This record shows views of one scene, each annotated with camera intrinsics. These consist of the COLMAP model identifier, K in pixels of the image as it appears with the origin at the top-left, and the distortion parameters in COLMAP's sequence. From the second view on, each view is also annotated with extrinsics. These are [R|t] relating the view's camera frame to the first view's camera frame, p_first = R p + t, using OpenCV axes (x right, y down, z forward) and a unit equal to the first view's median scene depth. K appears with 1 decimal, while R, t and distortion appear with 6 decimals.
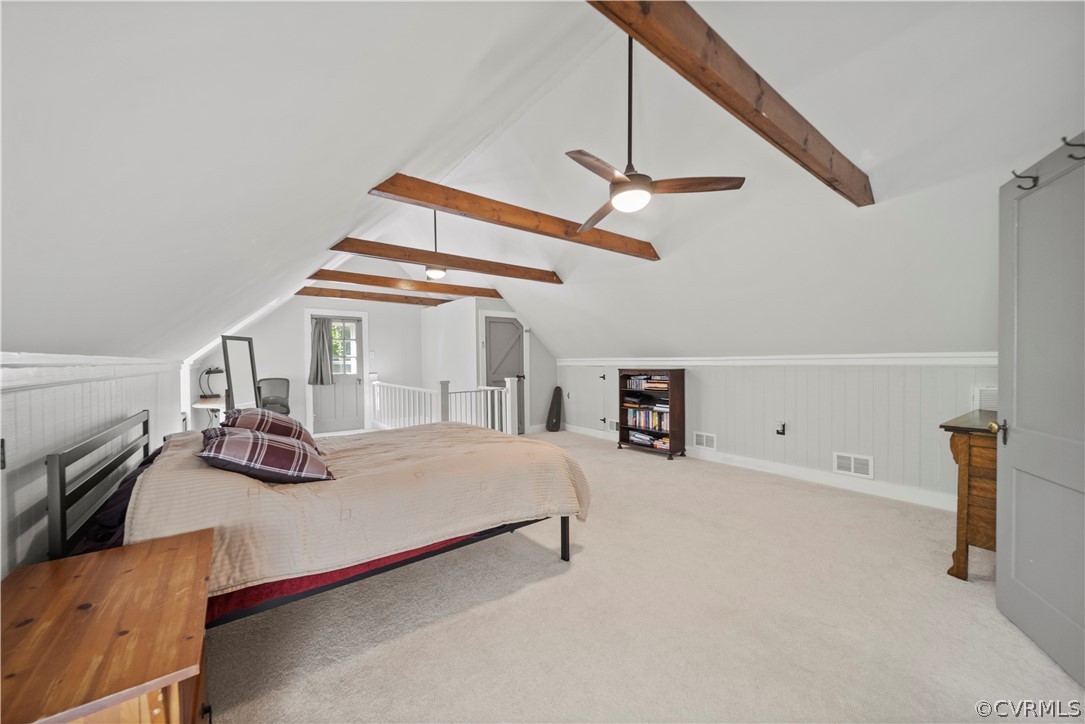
lens RADIAL K [[392.8, 0, 534.2], [0, 392.8, 363.2], [0, 0, 1]] dist [-0.000888, -0.000008]
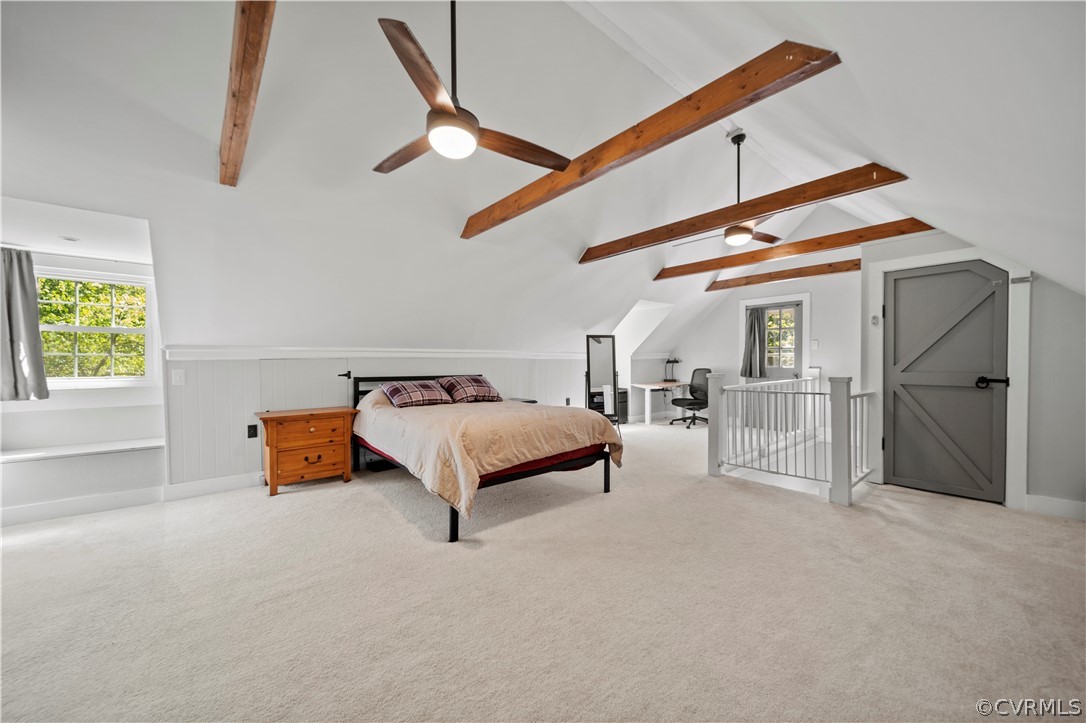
lens RADIAL K [[391.5, 0, 536.3], [0, 391.5, 366.2], [0, 0, 1]] dist [0.000019, -0.002047]
pose [[0.053947, 0.020736, -0.998328, 0.402755], [-0.004541, 0.999779, 0.020521, 0.010247], [0.998533, 0.003426, 0.054029, 0.426952]]
